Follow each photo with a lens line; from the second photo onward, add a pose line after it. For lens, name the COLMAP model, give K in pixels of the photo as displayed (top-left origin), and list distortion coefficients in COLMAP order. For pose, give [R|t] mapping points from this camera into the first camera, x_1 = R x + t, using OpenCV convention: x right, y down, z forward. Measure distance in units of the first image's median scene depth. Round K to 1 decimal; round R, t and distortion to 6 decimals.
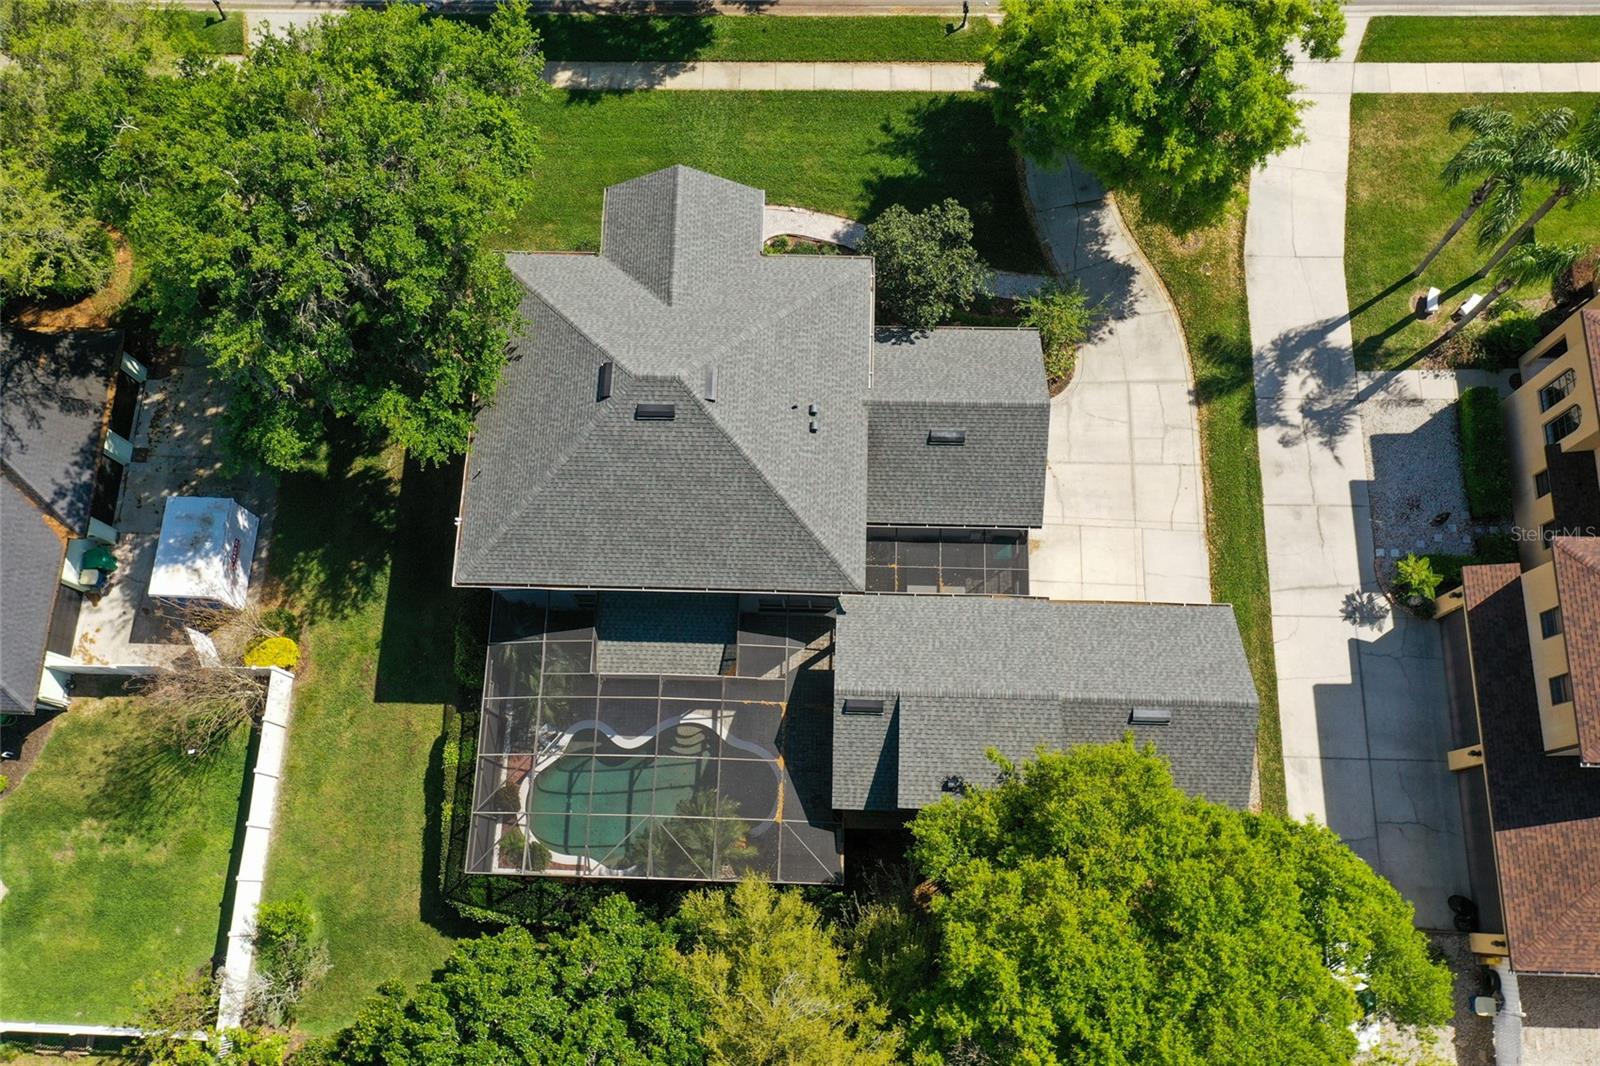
lens RADIAL K [[1285.9, 0, 799.2], [0, 1285.9, 533.8], [0, 0, 1]] dist [0.007999, -0.002650]
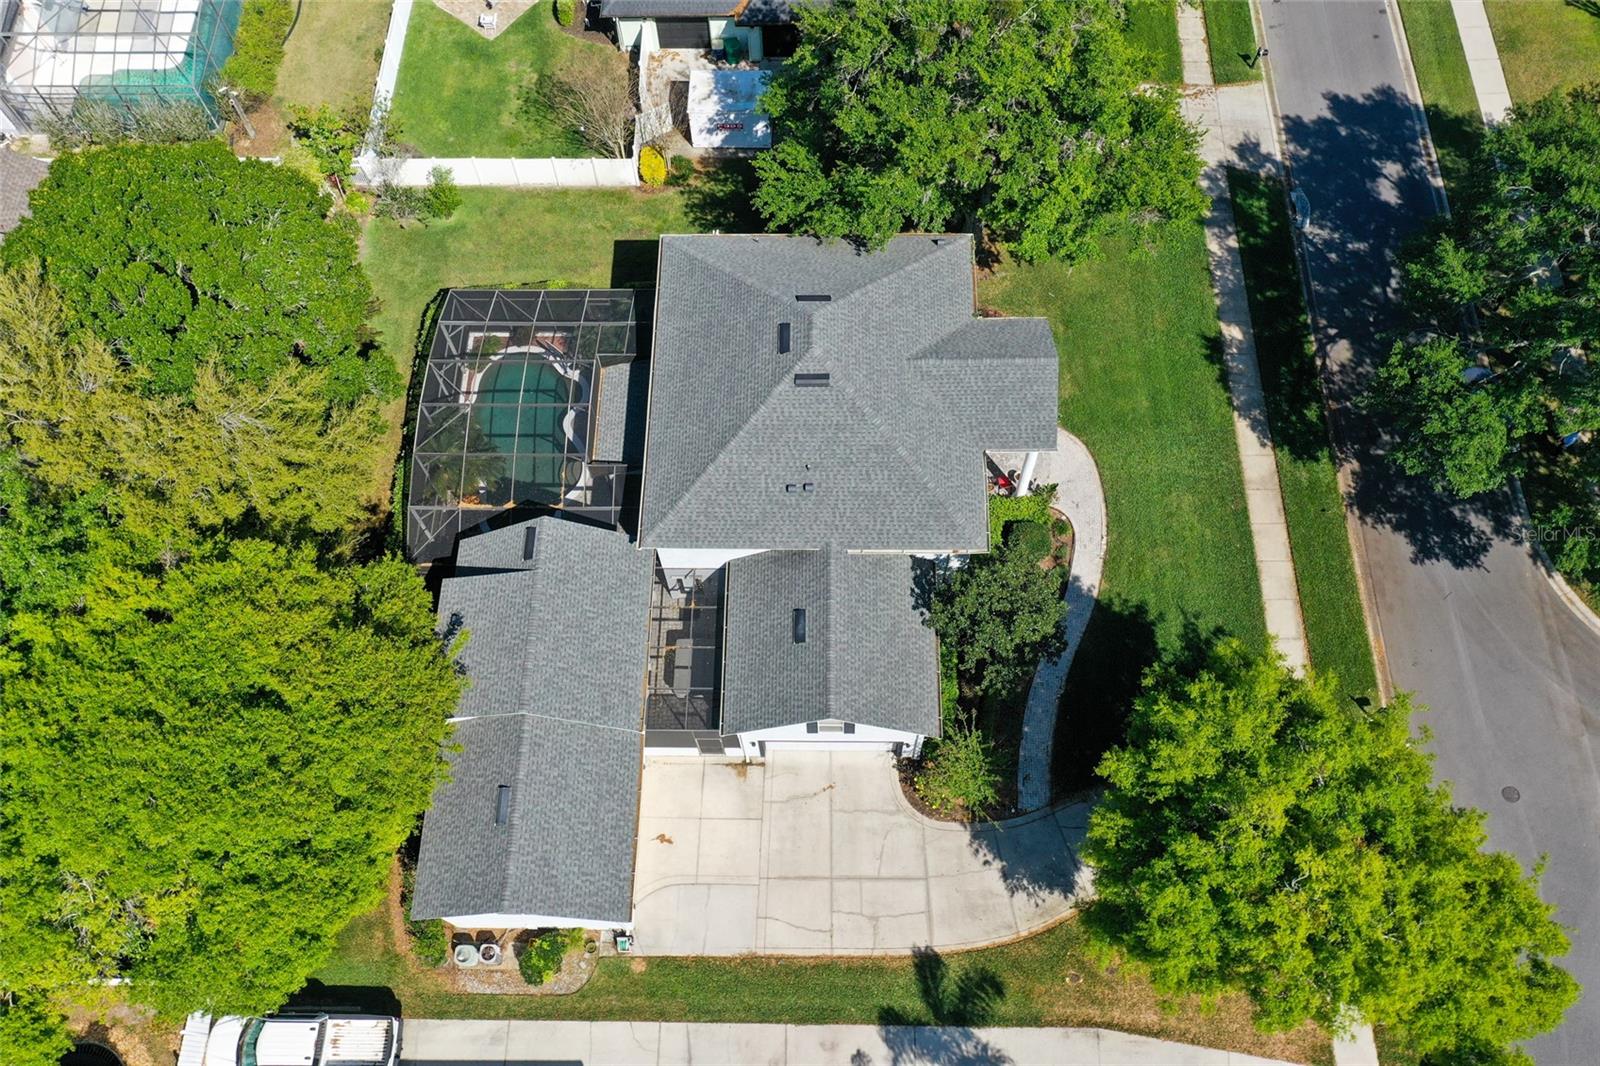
lens RADIAL K [[1285.9, 0, 800.5], [0, 1285.9, 532.0], [0, 0, 1]] dist [0.007999, -0.002650]
pose [[0.015523, 0.914073, -0.405252, 0.416093], [-0.950523, 0.139257, 0.277694, -0.333635], [0.310267, 0.380890, 0.871009, 0.089802]]
